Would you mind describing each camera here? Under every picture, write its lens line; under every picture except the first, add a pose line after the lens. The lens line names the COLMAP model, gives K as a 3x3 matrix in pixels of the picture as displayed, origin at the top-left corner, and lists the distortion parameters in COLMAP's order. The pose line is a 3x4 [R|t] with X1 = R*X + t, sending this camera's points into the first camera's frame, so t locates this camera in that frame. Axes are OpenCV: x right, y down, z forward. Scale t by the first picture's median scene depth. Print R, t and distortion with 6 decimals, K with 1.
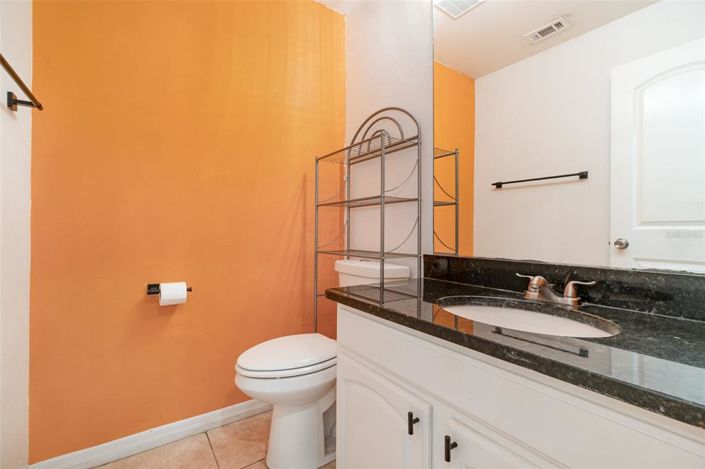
lens RADIAL K [[305.4, 0, 352.7], [0, 305.4, 236.6], [0, 0, 1]] dist [-0.002496, -0.000108]
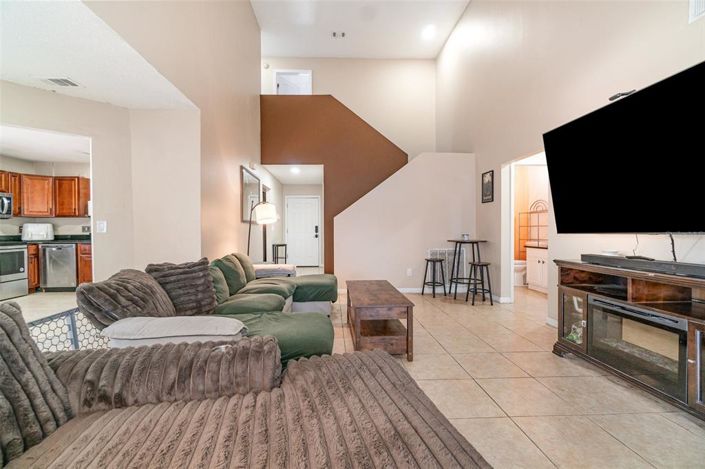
lens RADIAL K [[305.4, 0, 352.2], [0, 305.4, 234.4], [0, 0, 1]] dist [-0.002496, -0.000108]
pose [[0.847001, -0.003323, -0.531580, 0.126754], [0.015872, 0.999693, 0.019040, -0.113666], [0.531354, -0.024564, 0.846794, -3.259350]]
